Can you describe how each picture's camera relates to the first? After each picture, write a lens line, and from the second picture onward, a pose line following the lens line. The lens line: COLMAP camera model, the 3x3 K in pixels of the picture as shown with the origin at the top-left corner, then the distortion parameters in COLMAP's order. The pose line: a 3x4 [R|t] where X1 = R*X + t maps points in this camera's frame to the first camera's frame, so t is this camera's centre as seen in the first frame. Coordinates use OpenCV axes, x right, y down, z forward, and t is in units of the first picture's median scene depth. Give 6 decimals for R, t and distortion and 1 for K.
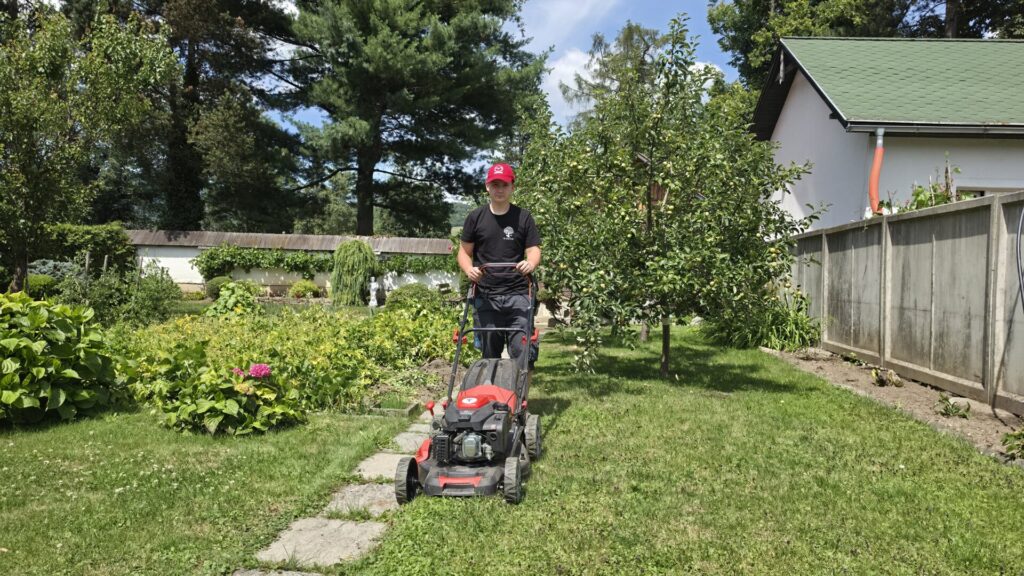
lens RADIAL K [[722.6, 0, 514.3], [0, 722.6, 288.4], [0, 0, 1]] dist [0.016722, -0.027023]
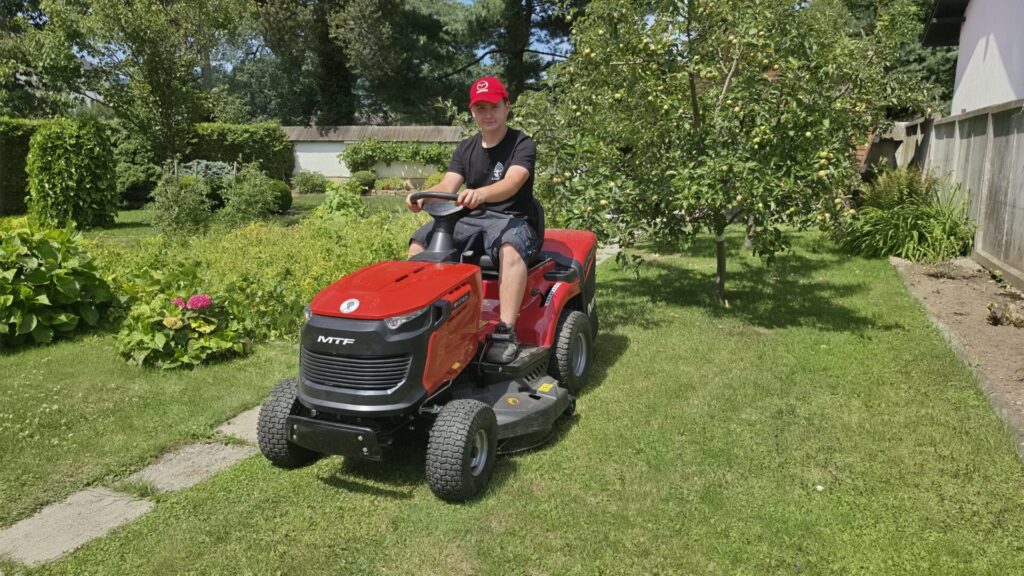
lens RADIAL K [[722.6, 0, 513.0], [0, 722.6, 288.3], [0, 0, 1]] dist [0.016722, -0.027023]
pose [[0.961243, 0.027055, -0.274371, 0.165890], [0.018861, 0.986389, 0.163343, -0.028632], [0.275056, -0.162187, 0.947649, 0.100299]]
